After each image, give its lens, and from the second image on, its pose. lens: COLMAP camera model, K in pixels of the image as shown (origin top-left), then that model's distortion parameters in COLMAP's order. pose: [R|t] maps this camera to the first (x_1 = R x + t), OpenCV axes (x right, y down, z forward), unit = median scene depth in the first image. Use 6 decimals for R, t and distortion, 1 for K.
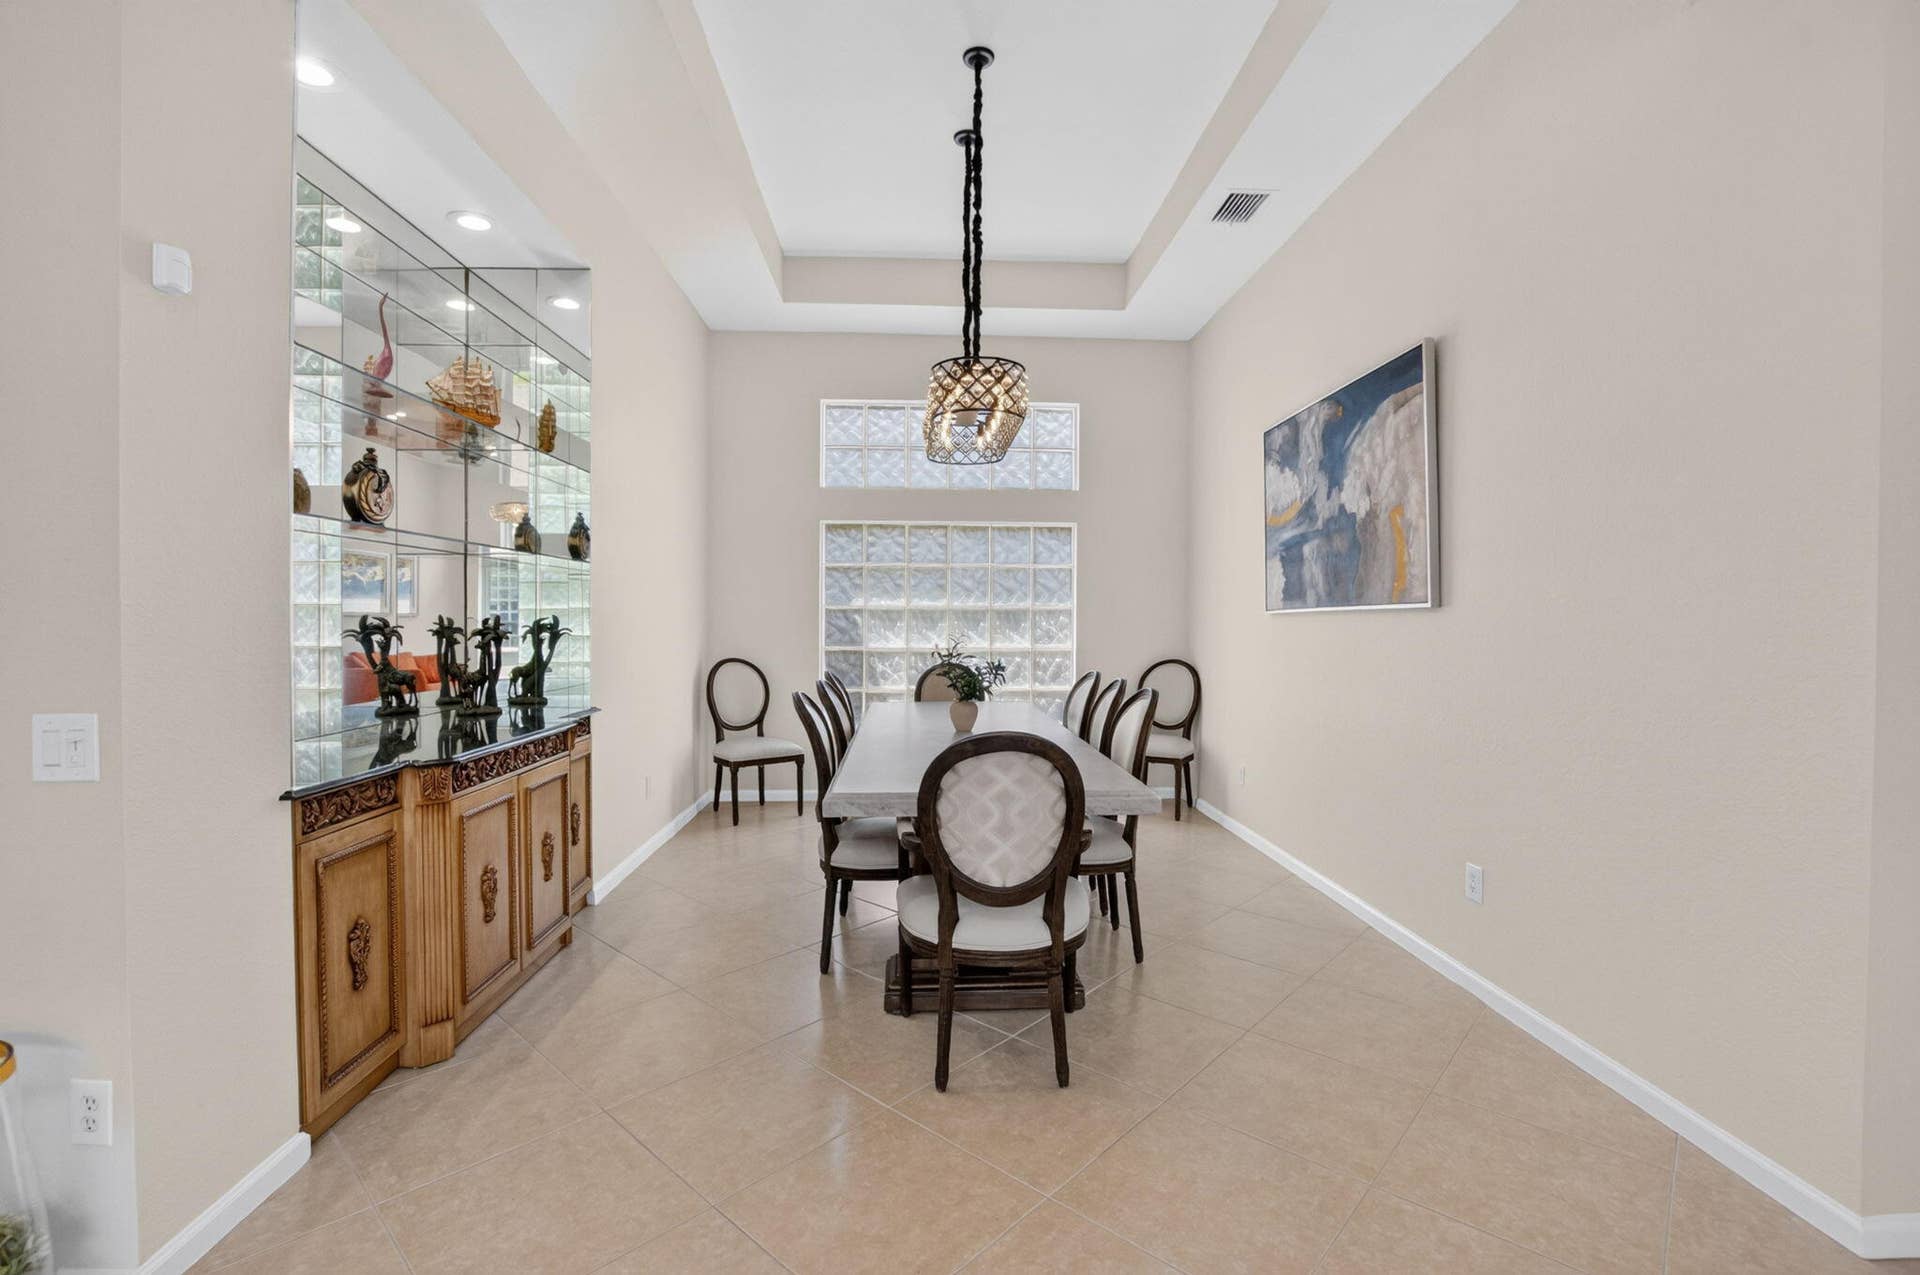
lens RADIAL K [[846.8, 0, 957.3], [0, 846.8, 628.0], [0, 0, 1]] dist [-0.014176, 0.000036]
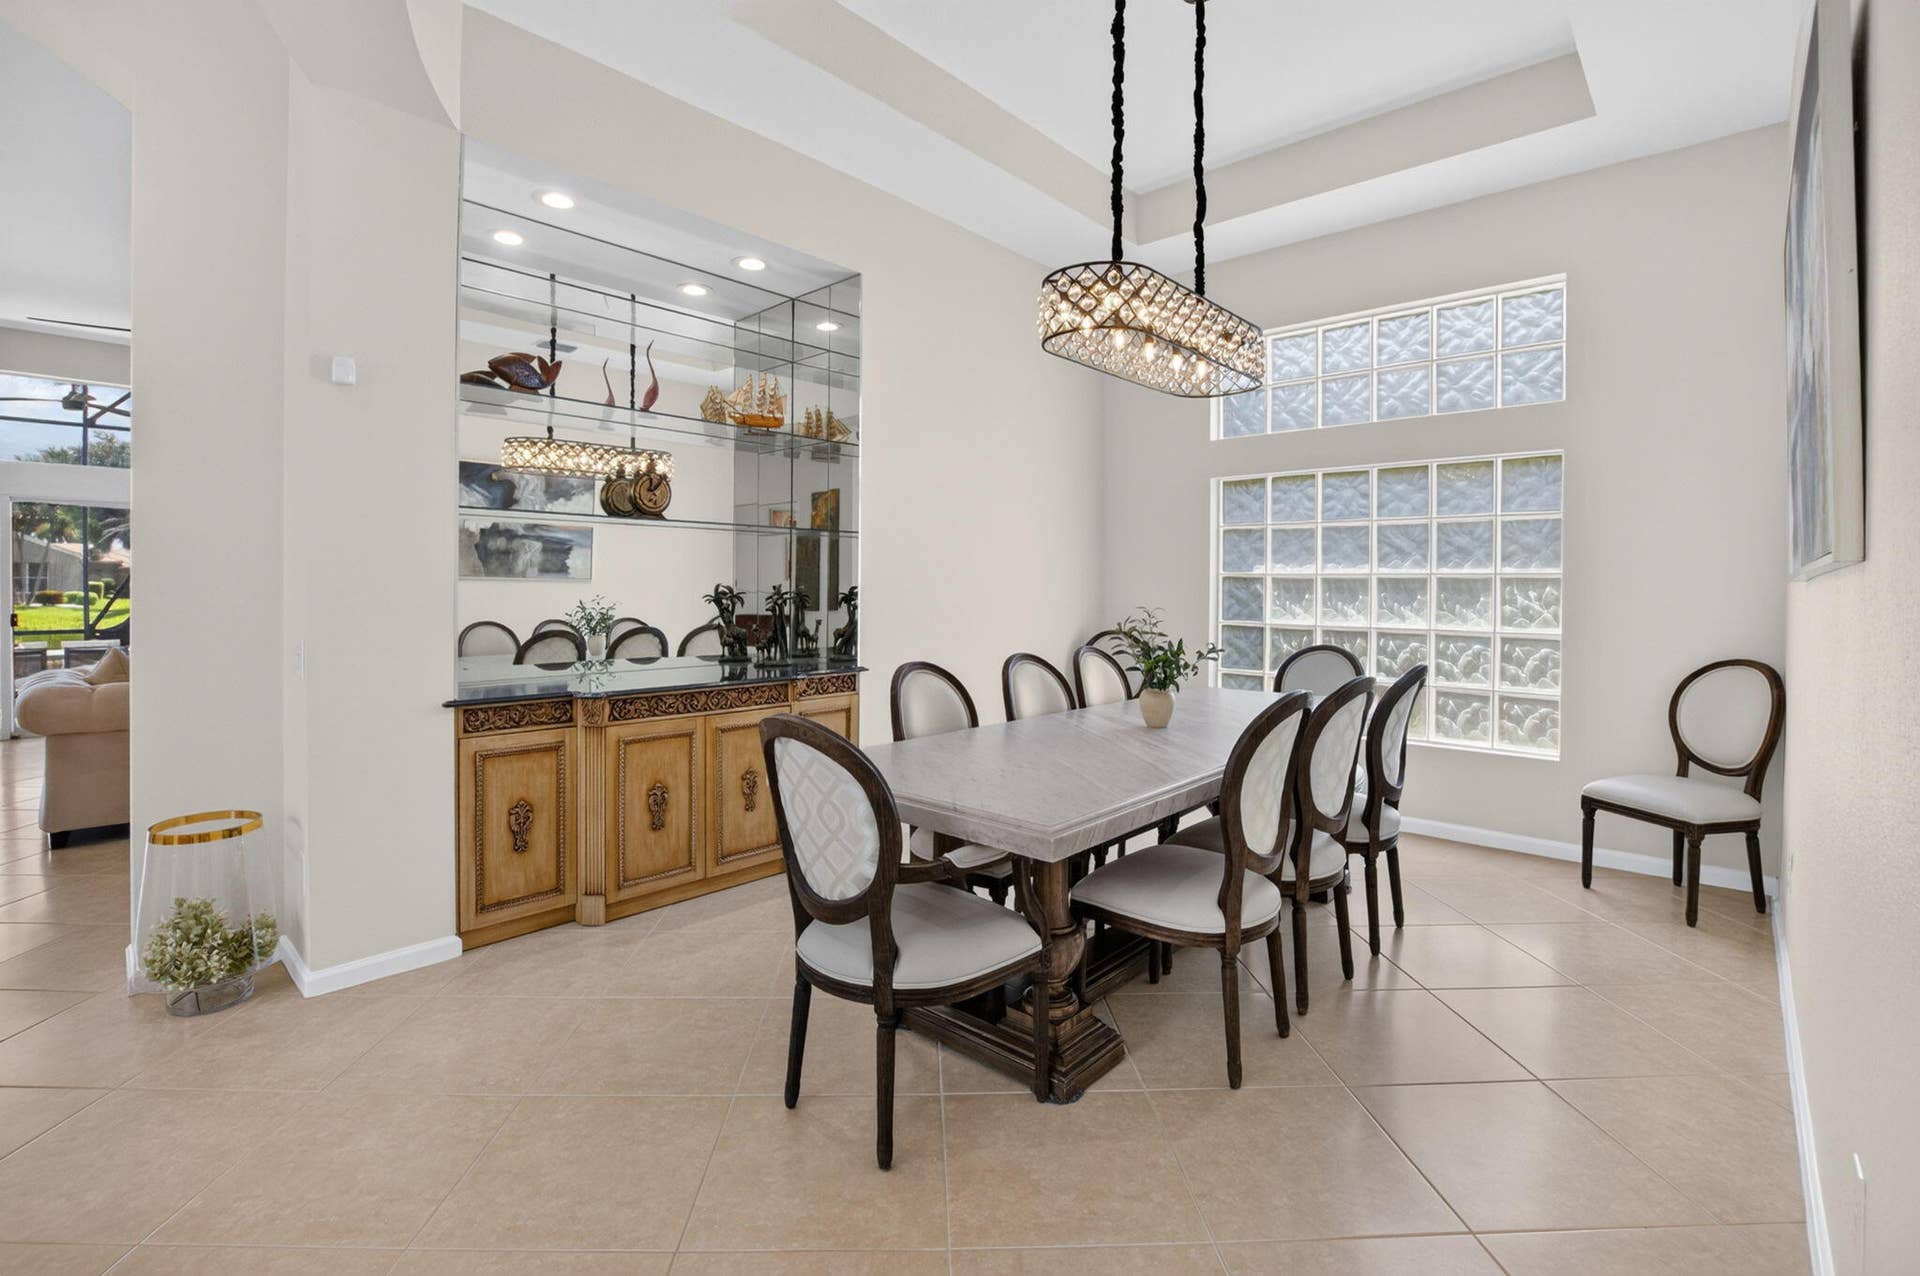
lens RADIAL K [[865.1, 0, 959.4], [0, 865.1, 592.9], [0, 0, 1]] dist [-0.016147, -0.000122]
pose [[0.708238, 0.006437, -0.705944, 0.507015], [-0.011953, 0.999924, -0.002874, -0.002054], [0.705872, 0.010473, 0.708262, 0.311616]]
